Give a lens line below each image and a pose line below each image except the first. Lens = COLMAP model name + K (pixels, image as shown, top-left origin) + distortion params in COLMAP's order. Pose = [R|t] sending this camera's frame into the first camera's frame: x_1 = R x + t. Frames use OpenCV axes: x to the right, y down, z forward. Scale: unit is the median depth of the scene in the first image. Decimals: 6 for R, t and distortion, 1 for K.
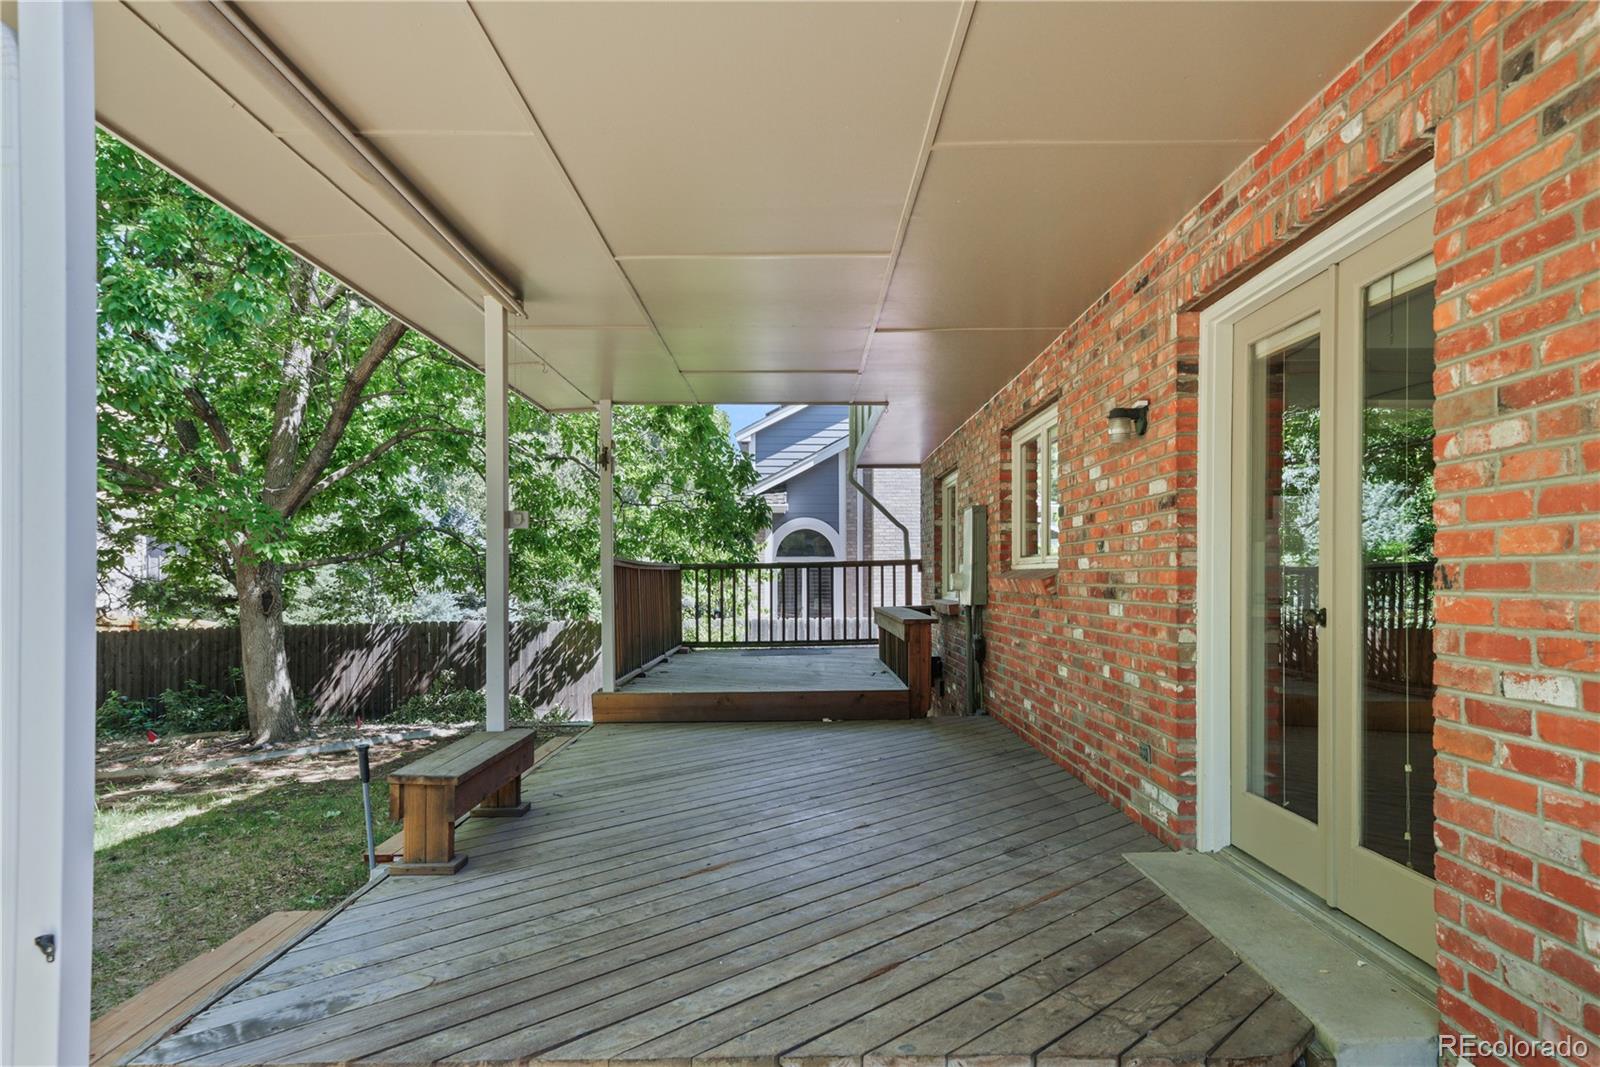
lens RADIAL K [[1073.7, 0, 801.7], [0, 1073.7, 576.9], [0, 0, 1]] dist [0.056019, 0.000241]
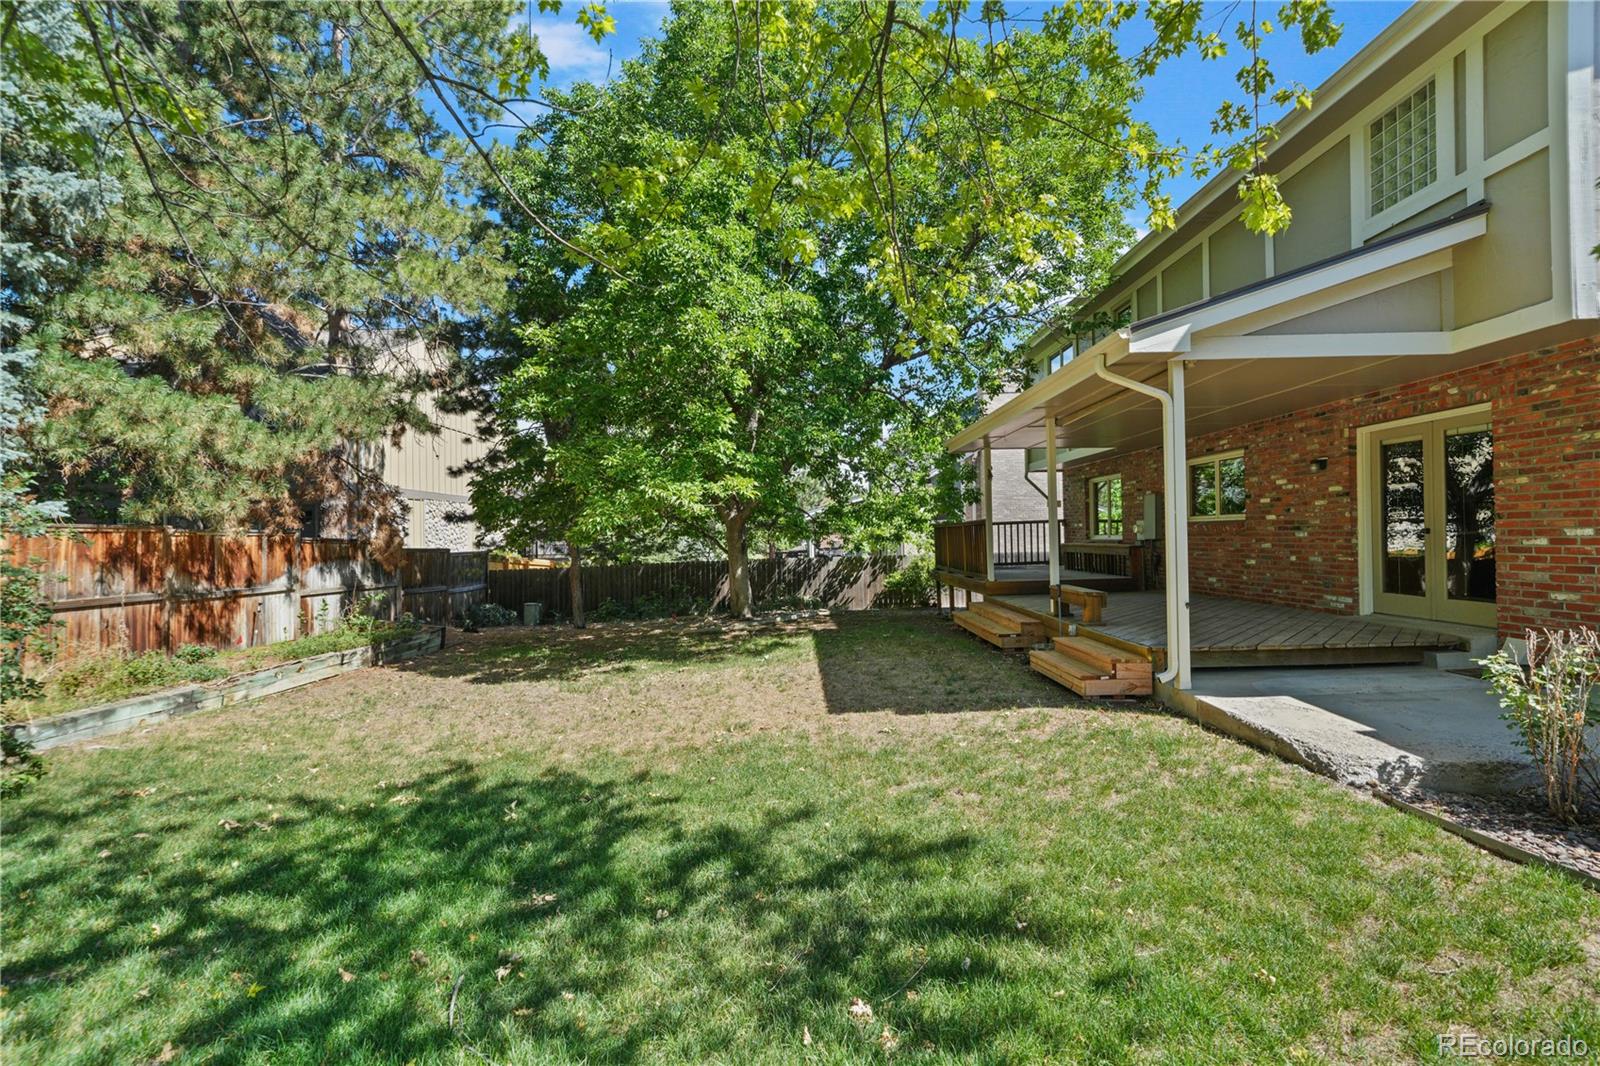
lens RADIAL K [[721.8, 0, 793.4], [0, 721.8, 530.3], [0, 0, 1]] dist [0.005534, 0.000778]
pose [[0.999751, -0.004278, -0.021918, -1.083535], [0.004091, 0.999955, -0.008588, 0.036974], [0.021954, 0.008497, 0.999723, -0.947688]]
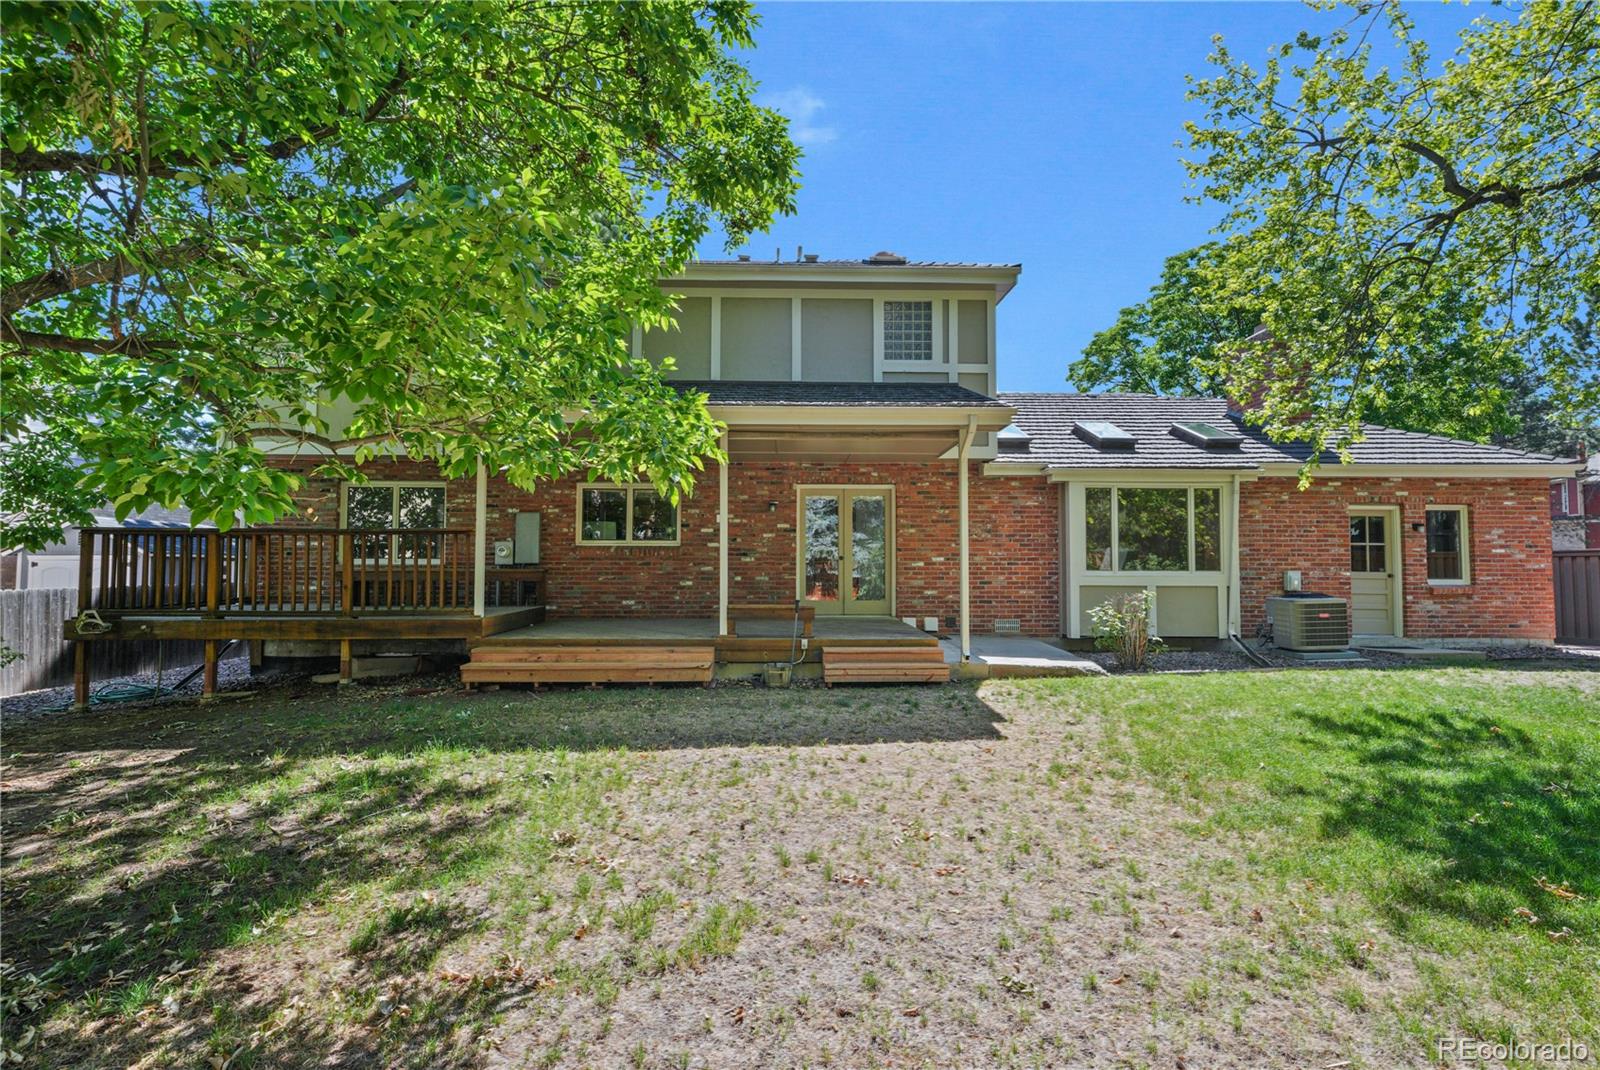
lens RADIAL K [[806.0, 0, 800.0], [0, 806.0, 535.0], [0, 0, 1]] dist [0.002681, -0.000135]
pose [[-0.049385, 0.057019, 0.997151, -2.599462], [0.000694, 0.998371, -0.057054, 0.115149], [-0.998780, -0.002126, -0.049344, 1.092770]]
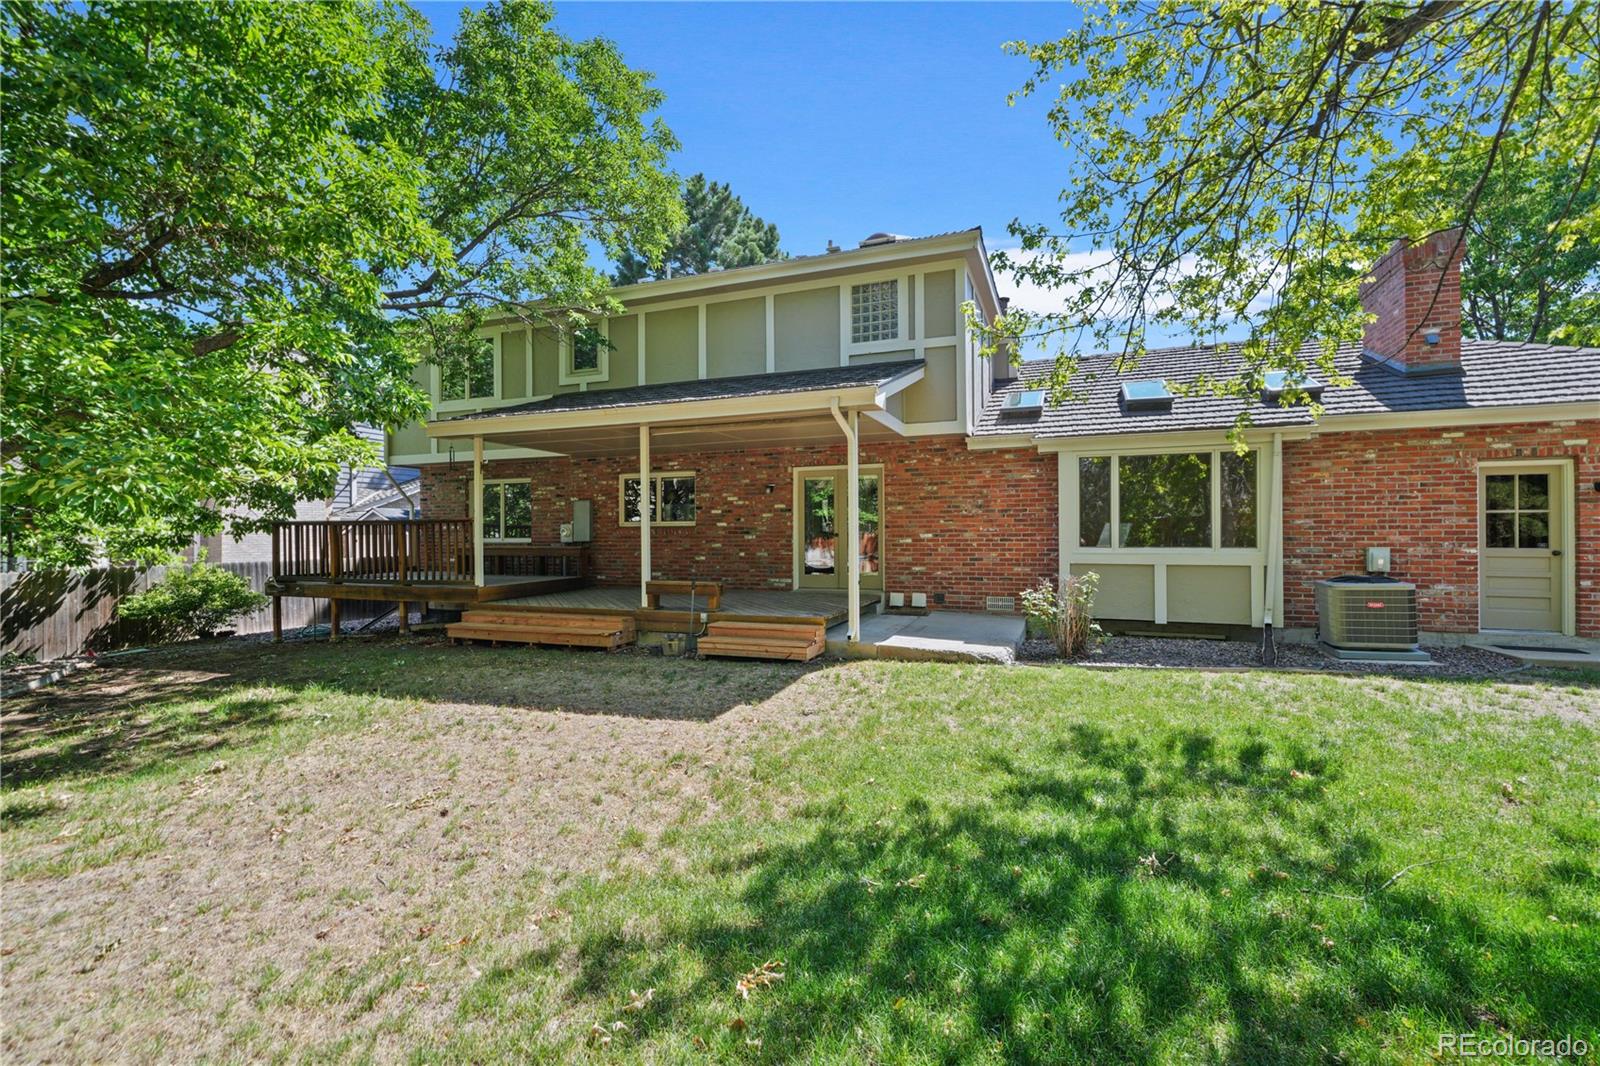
lens RADIAL K [[721.8, 0, 793.4], [0, 721.8, 530.3], [0, 0, 1]] dist [0.005534, 0.000778]
pose [[0.357157, 0.015746, 0.933912, -2.332219], [0.001867, 0.999844, -0.017571, 0.061217], [-0.934043, 0.008019, 0.357072, -0.060443]]
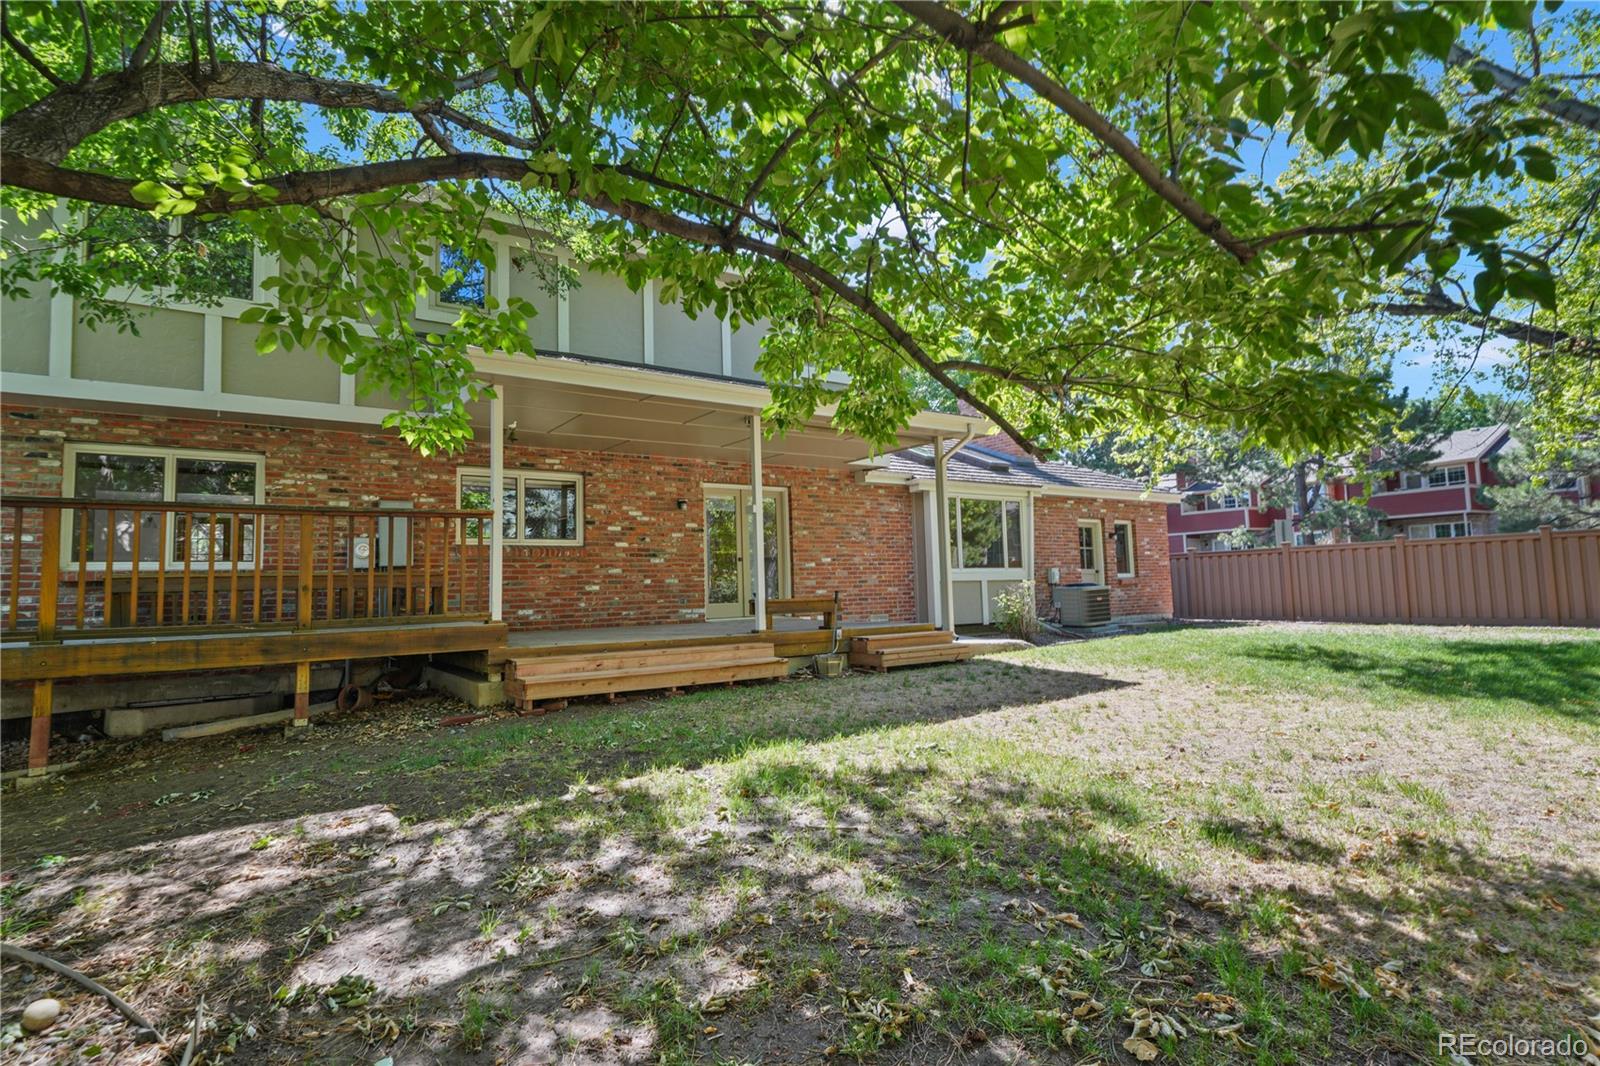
lens RADIAL K [[810.9, 0, 864.5], [0, 810.9, 528.8], [0, 0, 1]] dist [-0.001750, -0.000118]
pose [[-0.598081, 0.093407, 0.795974, -2.248370], [0.040586, 0.995441, -0.086319, 0.191651], [-0.800408, -0.019320, -0.599145, 2.199191]]
